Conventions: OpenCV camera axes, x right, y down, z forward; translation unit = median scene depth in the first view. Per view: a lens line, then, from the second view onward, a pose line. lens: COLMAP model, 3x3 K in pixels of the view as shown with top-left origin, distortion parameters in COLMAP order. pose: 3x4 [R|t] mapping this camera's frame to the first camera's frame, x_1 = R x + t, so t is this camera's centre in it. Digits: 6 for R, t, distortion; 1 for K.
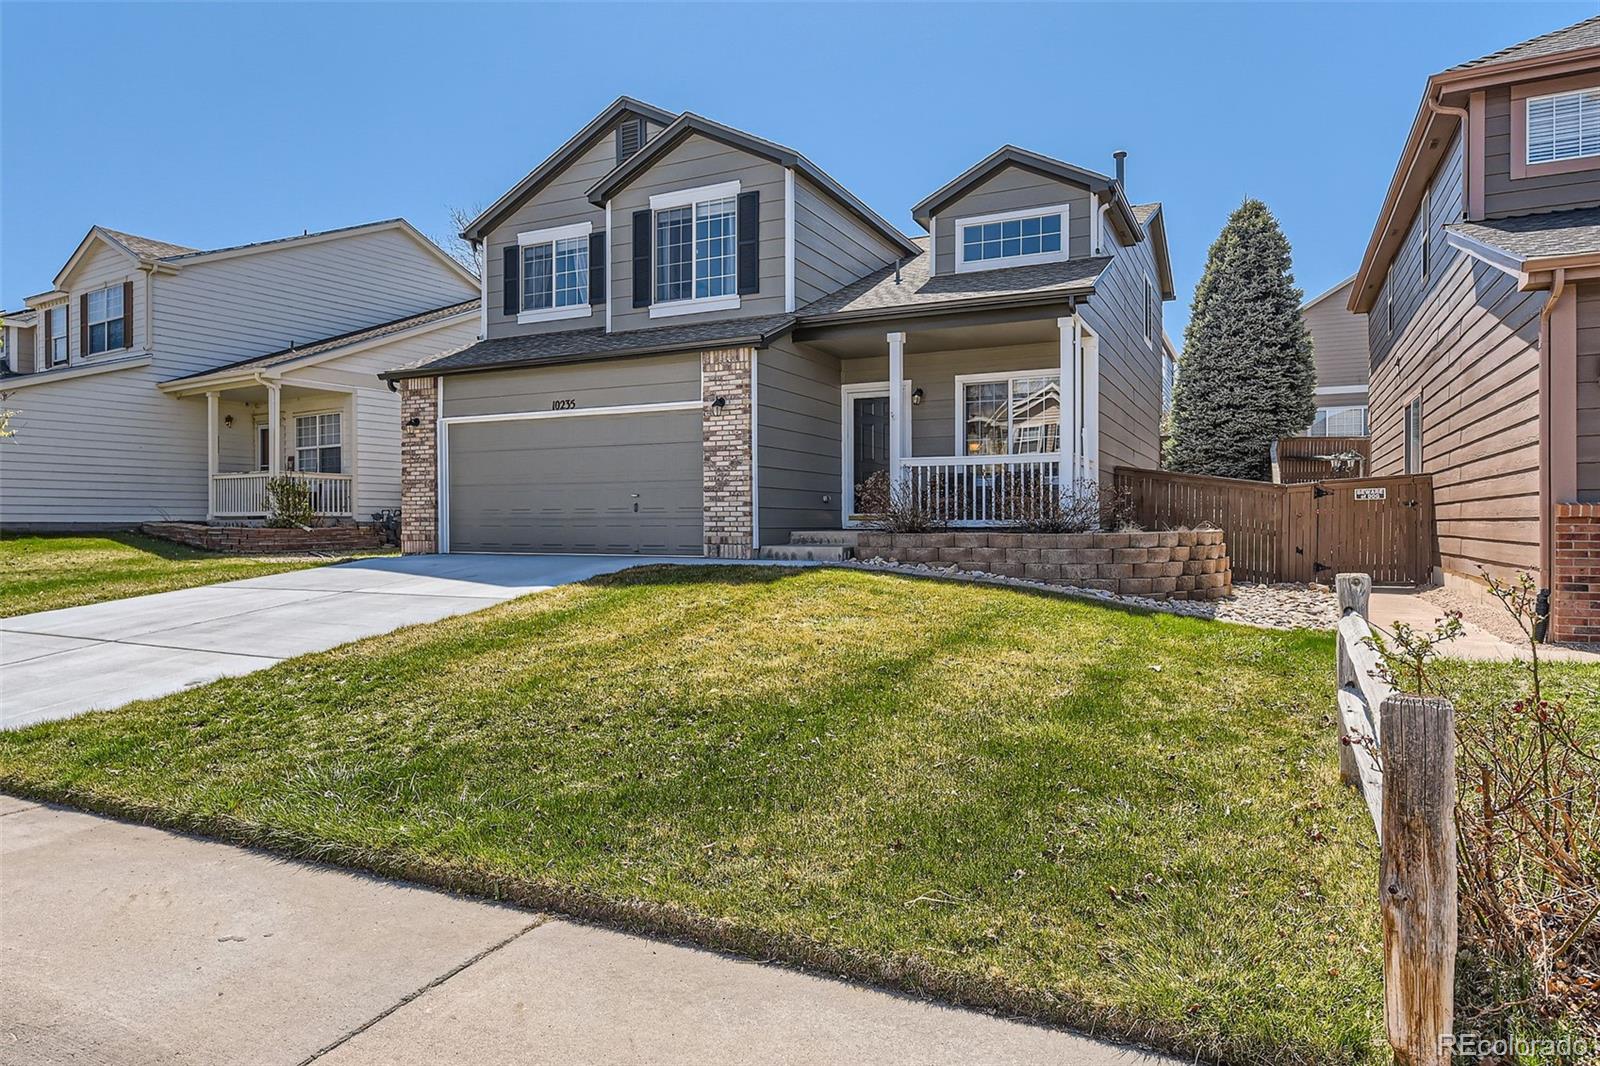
lens RADIAL K [[981.0, 0, 791.0], [0, 981.0, 525.5], [0, 0, 1]] dist [0.003651, 0.000189]
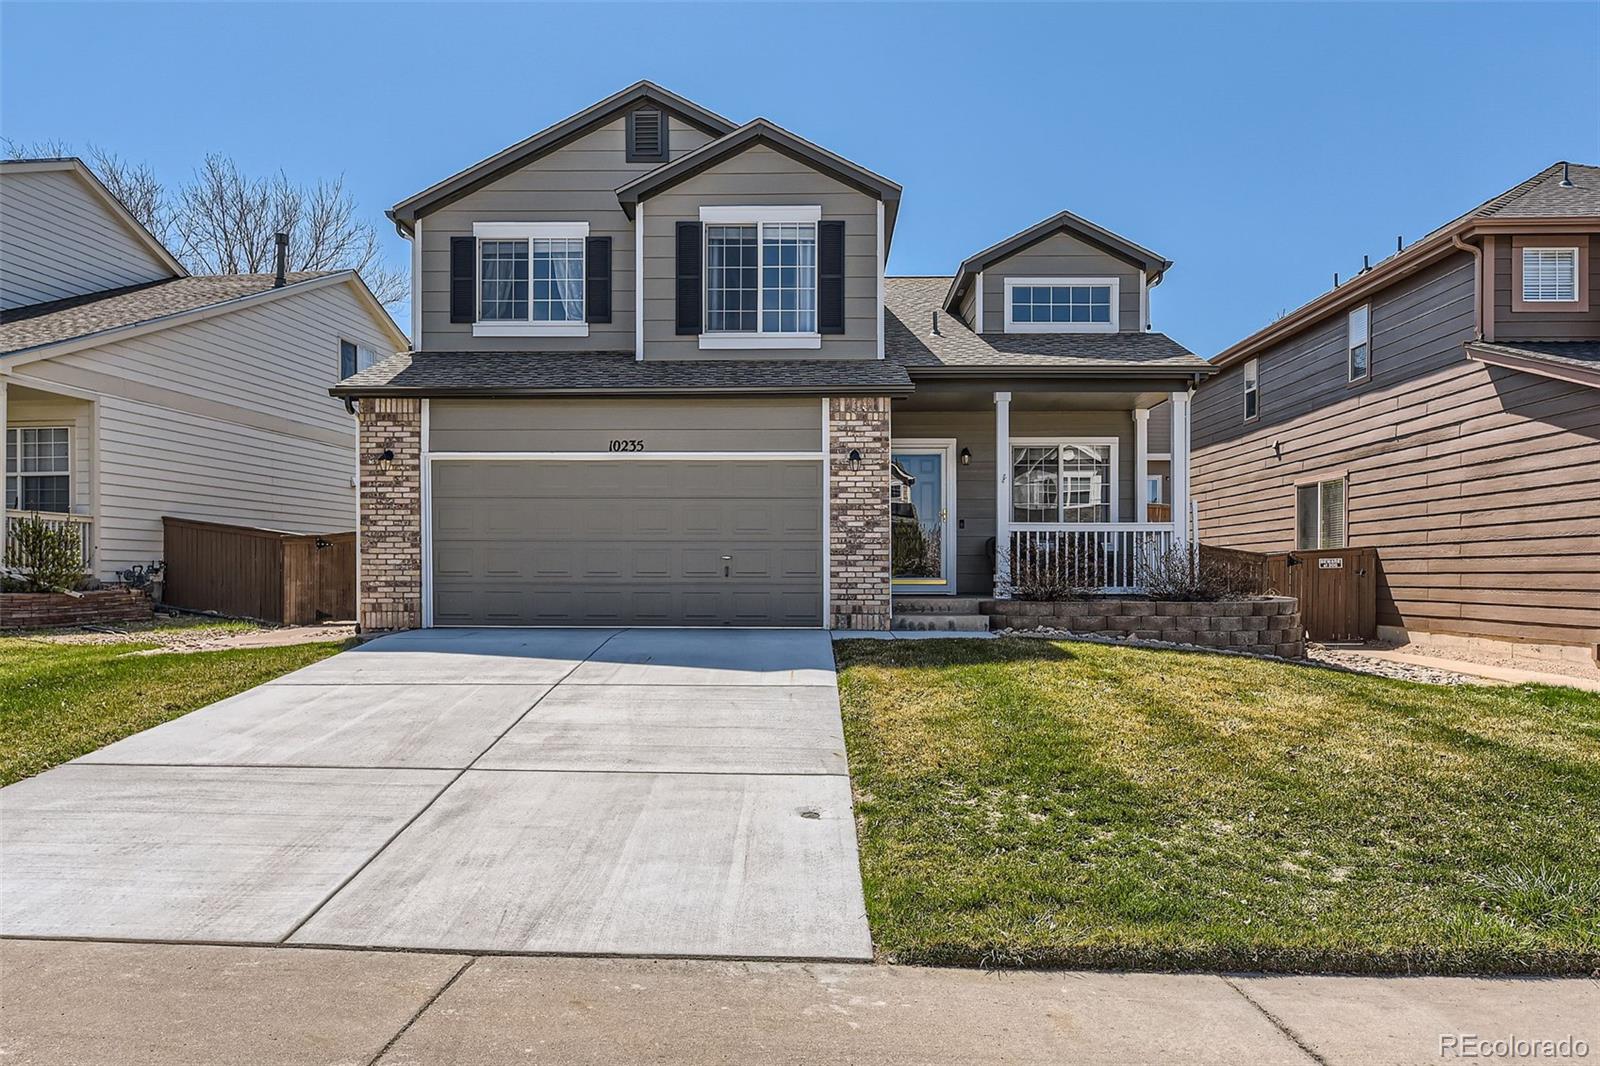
lens RADIAL K [[1073.4, 0, 814.8], [0, 1073.4, 575.5], [0, 0, 1]] dist [-0.001104, 0.001488]
pose [[0.905618, 0.003480, 0.424080, -0.485267], [-0.002557, 0.999993, -0.002744, -0.012389], [-0.424087, 0.001401, 0.905621, 0.119772]]
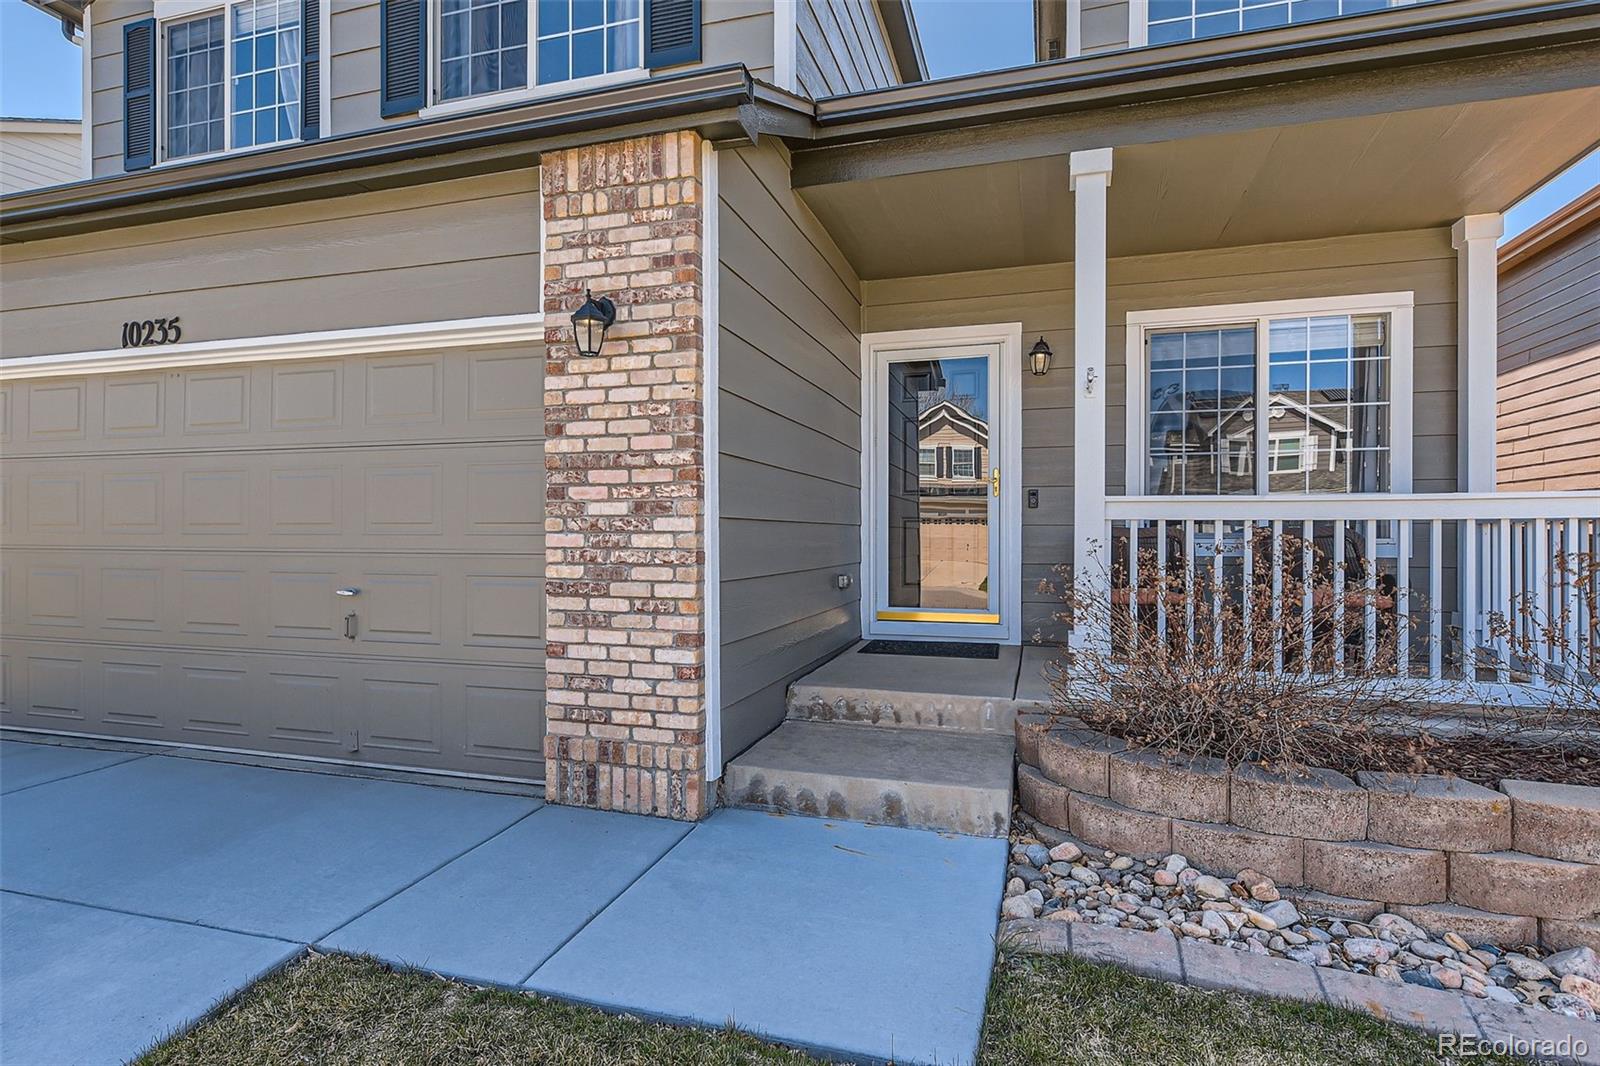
lens RADIAL K [[850.0, 0, 797.2], [0, 850.0, 541.4], [0, 0, 1]] dist [0.004657, 0.001469]
pose [[0.987239, 0.003066, 0.159213, -0.049433], [-0.003986, 0.999977, 0.005459, -0.050871], [-0.159193, -0.006024, 0.987229, 0.674376]]
